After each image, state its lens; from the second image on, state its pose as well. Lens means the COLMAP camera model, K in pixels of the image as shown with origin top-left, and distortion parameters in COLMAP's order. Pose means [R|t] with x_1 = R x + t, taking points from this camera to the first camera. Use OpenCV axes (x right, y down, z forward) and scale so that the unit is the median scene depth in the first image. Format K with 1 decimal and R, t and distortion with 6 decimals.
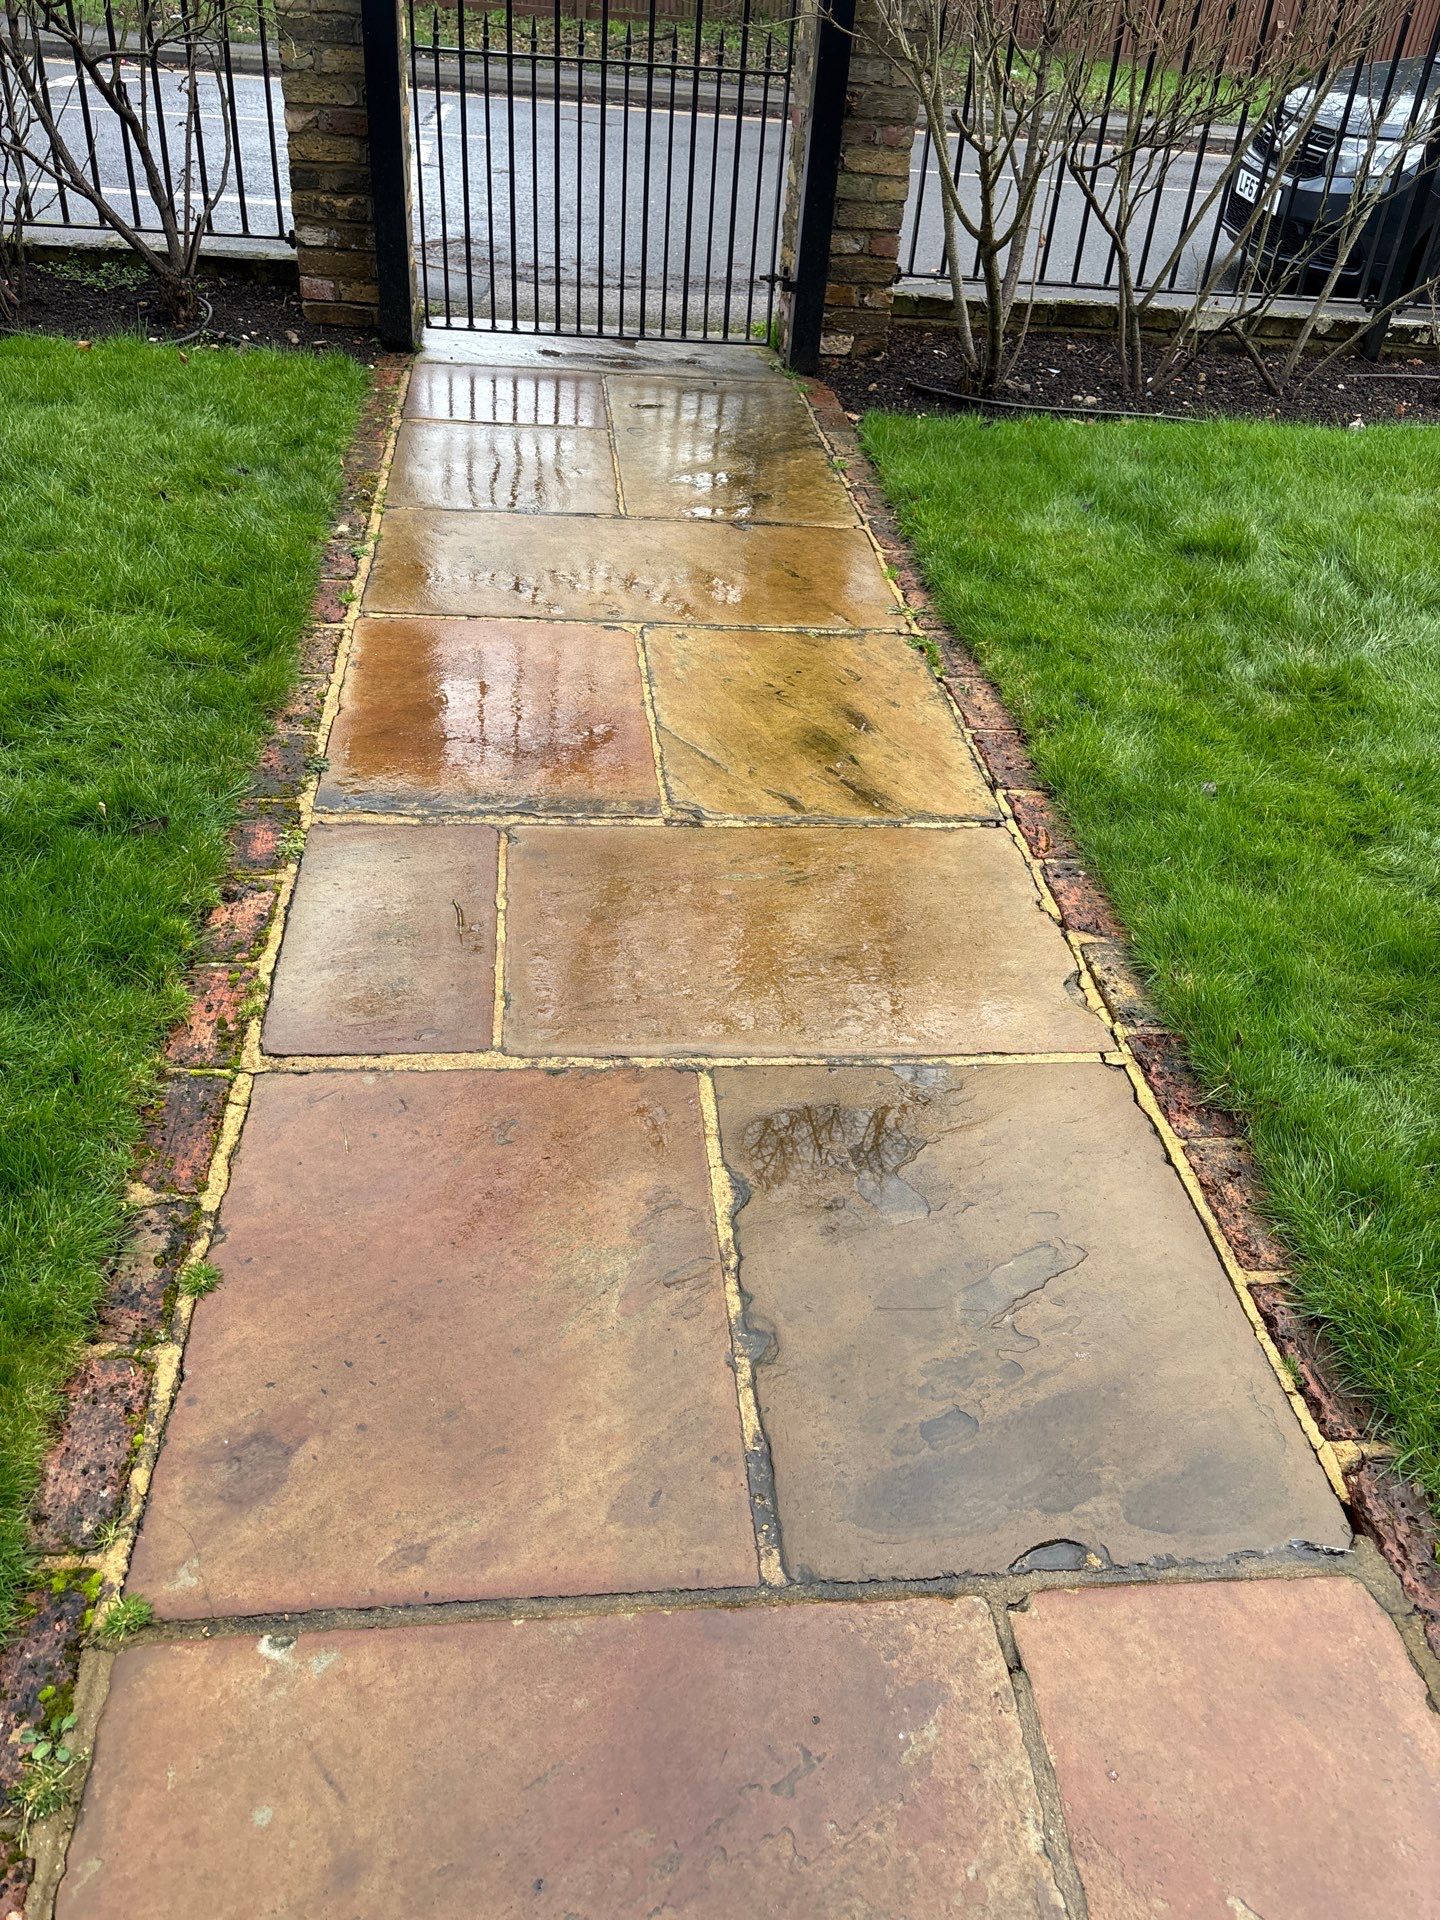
lens RADIAL K [[1473.5, 0, 720.0], [0, 1473.5, 960.0], [0, 0, 1]] dist [0.040955, -0.036842]
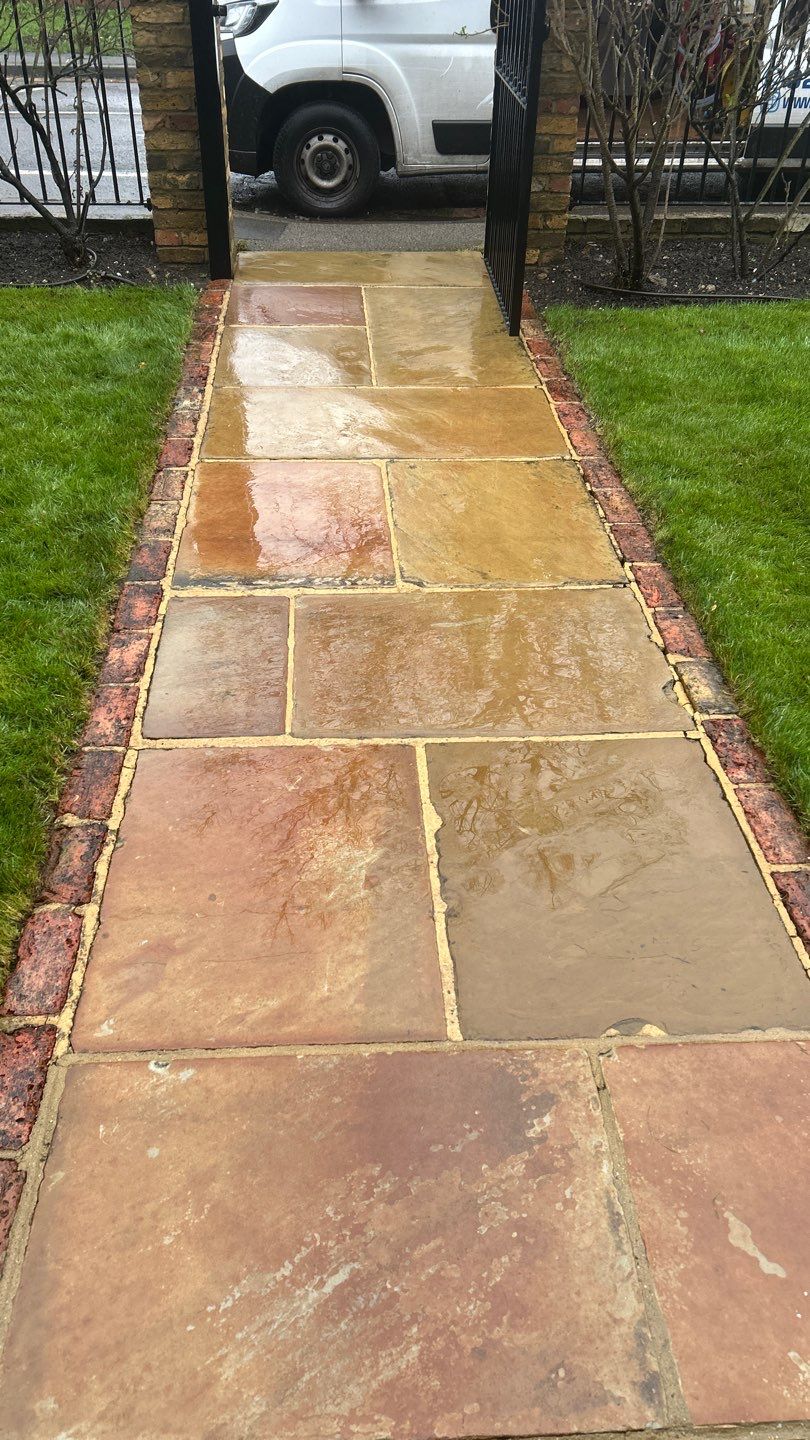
lens RADIAL K [[1092.8, 0, 405.0], [0, 1092.8, 720.0], [0, 0, 1]] dist [0.069953, -0.086504]
pose [[0.997670, -0.021590, -0.064723, 0.041477], [0.022238, 0.999709, 0.009313, 0.032003], [0.064503, -0.010731, 0.997860, -0.135316]]
